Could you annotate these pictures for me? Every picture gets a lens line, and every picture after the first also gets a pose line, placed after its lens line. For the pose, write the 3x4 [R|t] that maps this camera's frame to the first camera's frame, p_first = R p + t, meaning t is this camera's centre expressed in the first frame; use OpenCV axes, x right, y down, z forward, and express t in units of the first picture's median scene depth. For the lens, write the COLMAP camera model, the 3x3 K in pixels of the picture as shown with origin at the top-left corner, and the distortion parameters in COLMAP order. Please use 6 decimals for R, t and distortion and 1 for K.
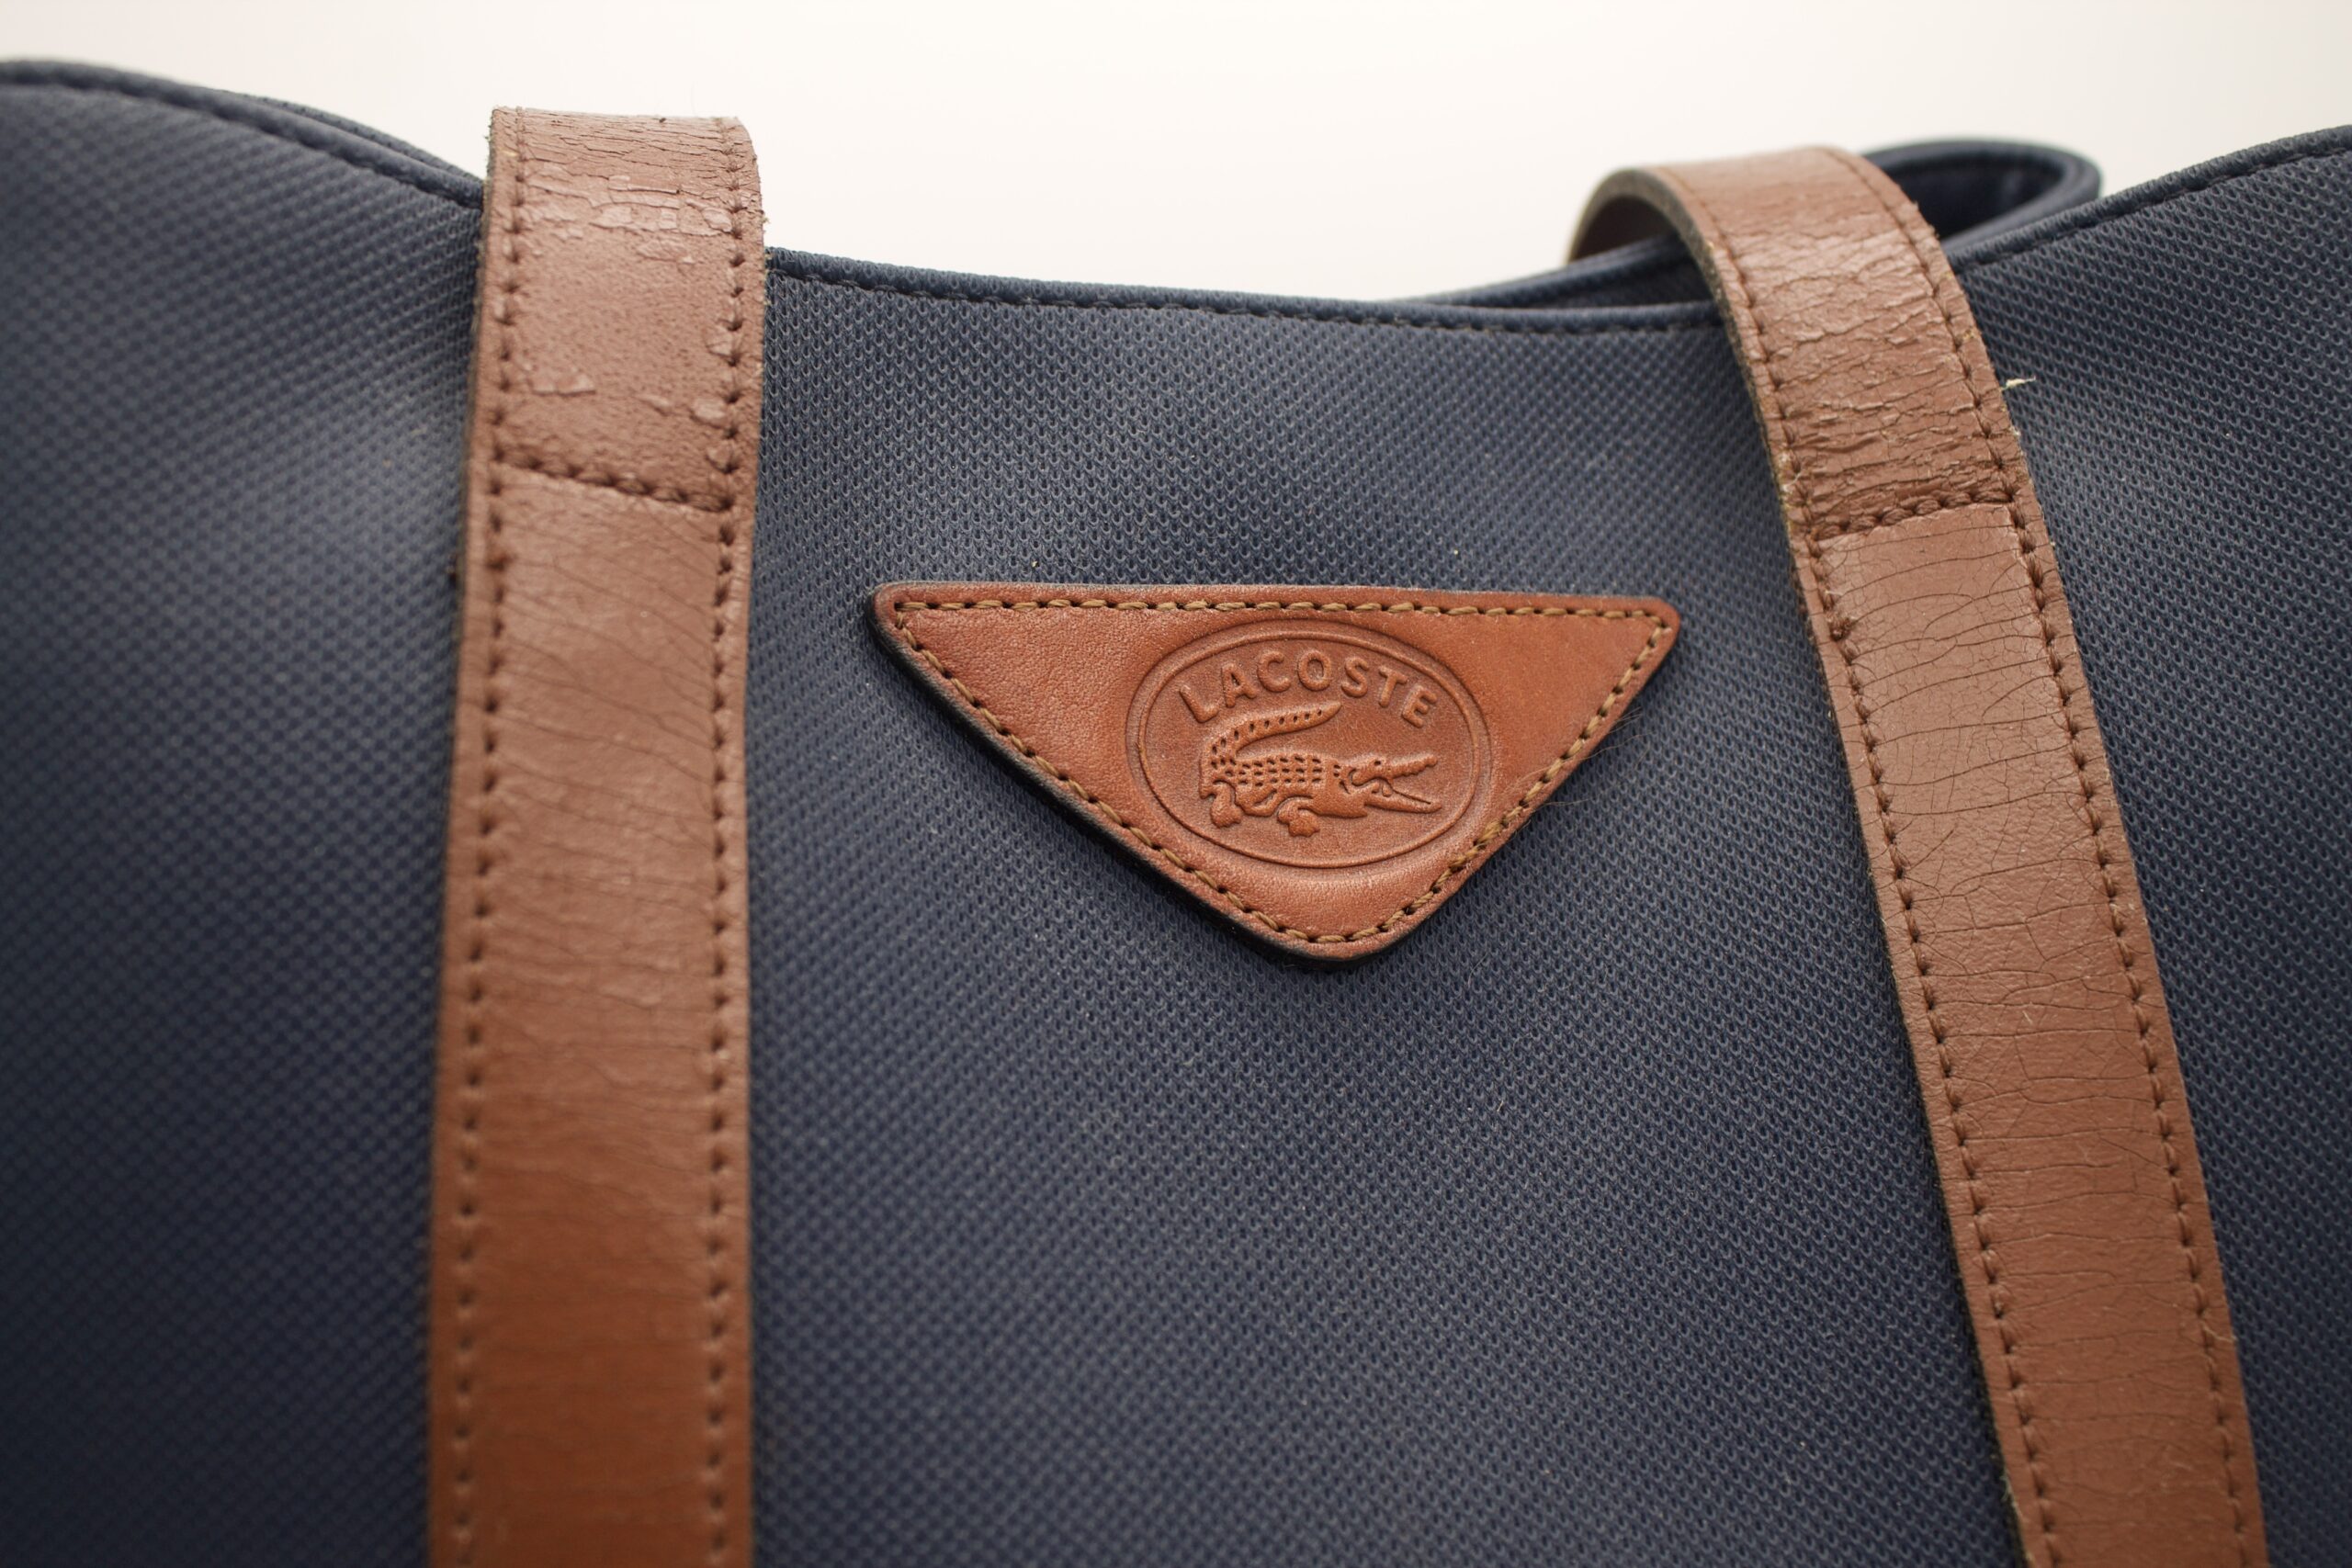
lens RADIAL K [[2418.2, 0, 1176.0], [0, 2418.2, 784.0], [0, 0, 1]] dist [-0.143333, 0.124516]
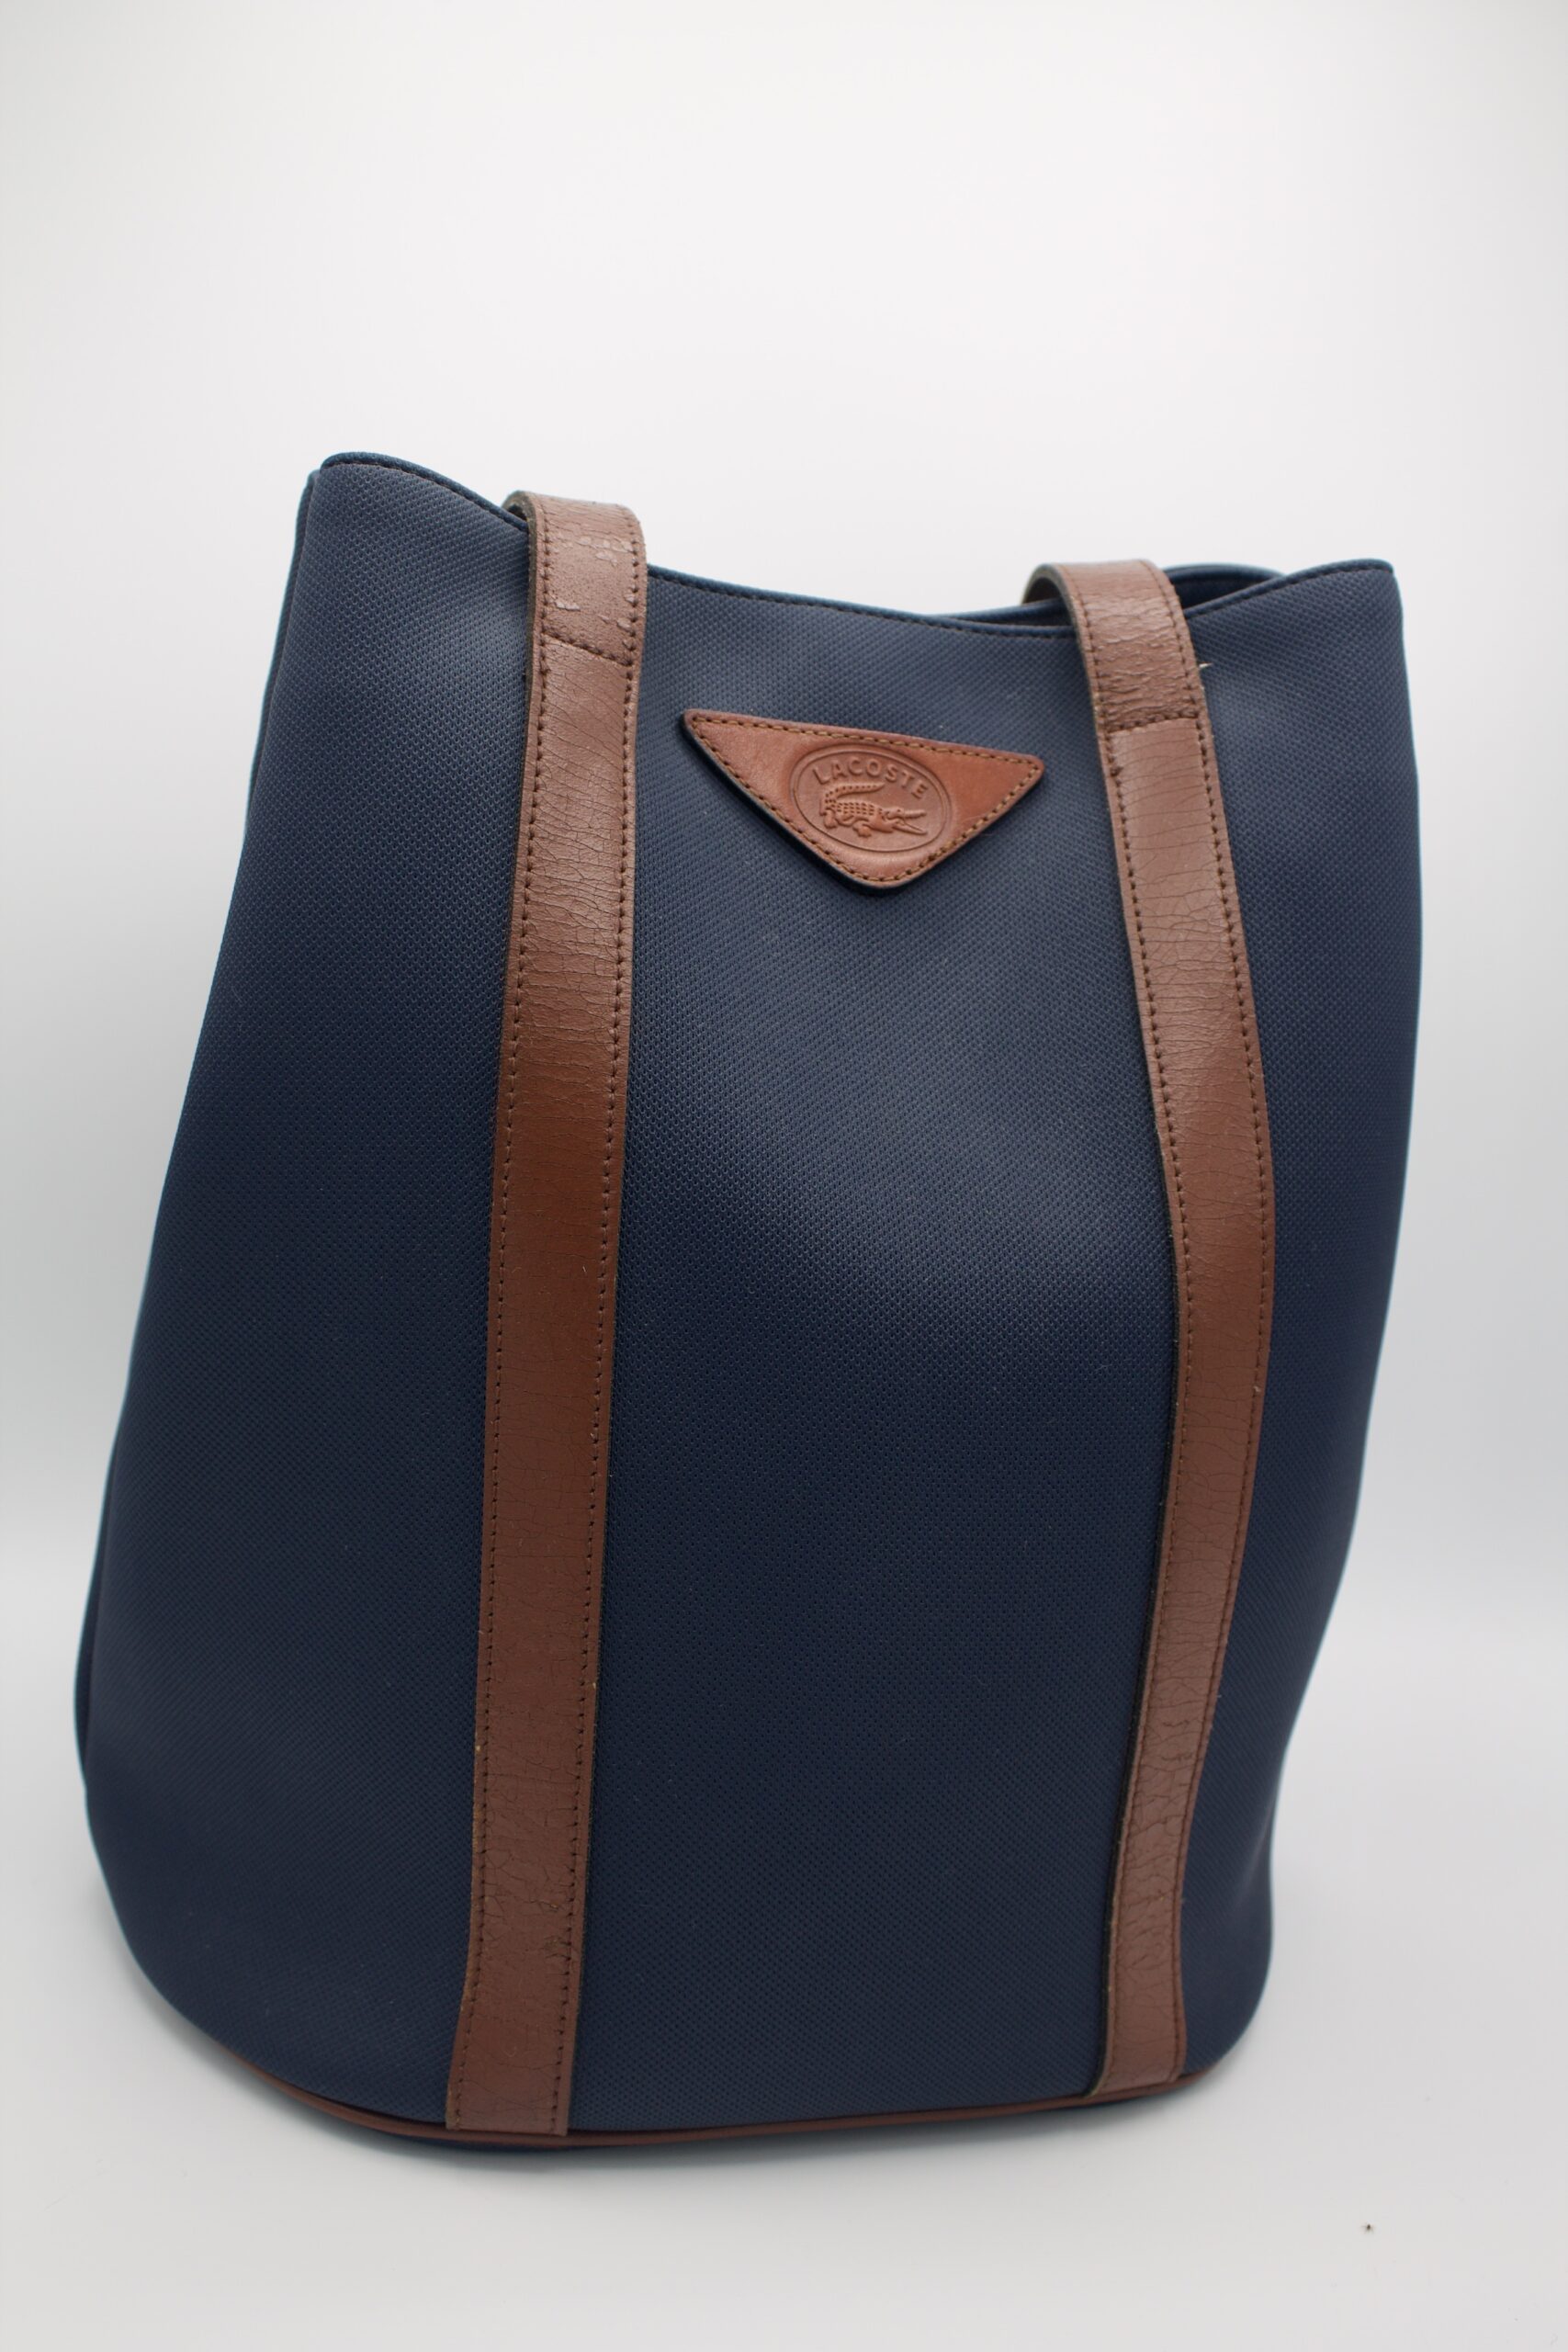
lens RADIAL K [[2418.2, 0, 784.0], [0, 2418.2, 1176.0], [0, 0, 1]] dist [-0.143333, 0.124516]
pose [[0.997565, 0.064596, 0.026282, -0.059924], [-0.063800, 0.997509, -0.030075, 0.406703], [-0.028159, 0.028325, 0.999202, -1.224654]]
